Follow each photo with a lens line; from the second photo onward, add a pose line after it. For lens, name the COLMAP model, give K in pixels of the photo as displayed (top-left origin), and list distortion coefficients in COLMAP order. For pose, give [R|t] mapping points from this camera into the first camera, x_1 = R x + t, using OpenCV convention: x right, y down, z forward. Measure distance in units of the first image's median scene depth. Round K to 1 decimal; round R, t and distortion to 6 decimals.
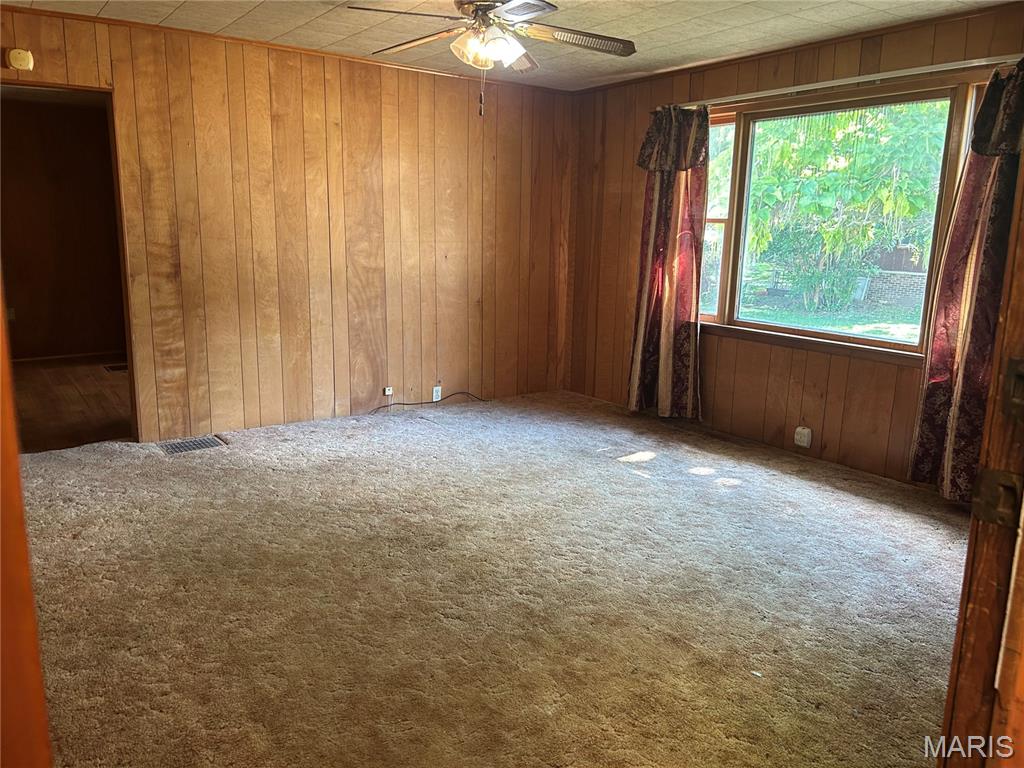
lens RADIAL K [[773.0, 0, 517.0], [0, 773.0, 380.9], [0, 0, 1]] dist [0.067765, -0.074667]
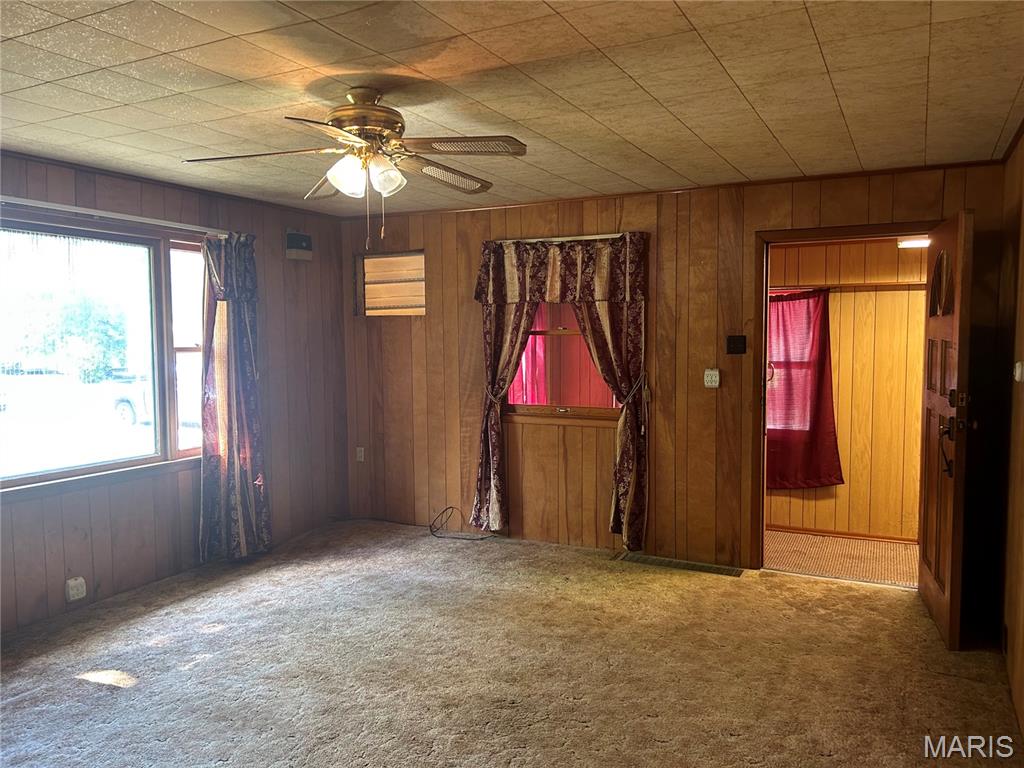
lens RADIAL K [[773.0, 0, 515.4], [0, 773.0, 384.8], [0, 0, 1]] dist [0.067765, -0.074667]
pose [[-0.478396, -0.082474, 0.874263, -0.757750], [0.158977, 0.970995, 0.178592, -0.279703], [-0.863634, 0.224425, -0.451409, 1.097826]]
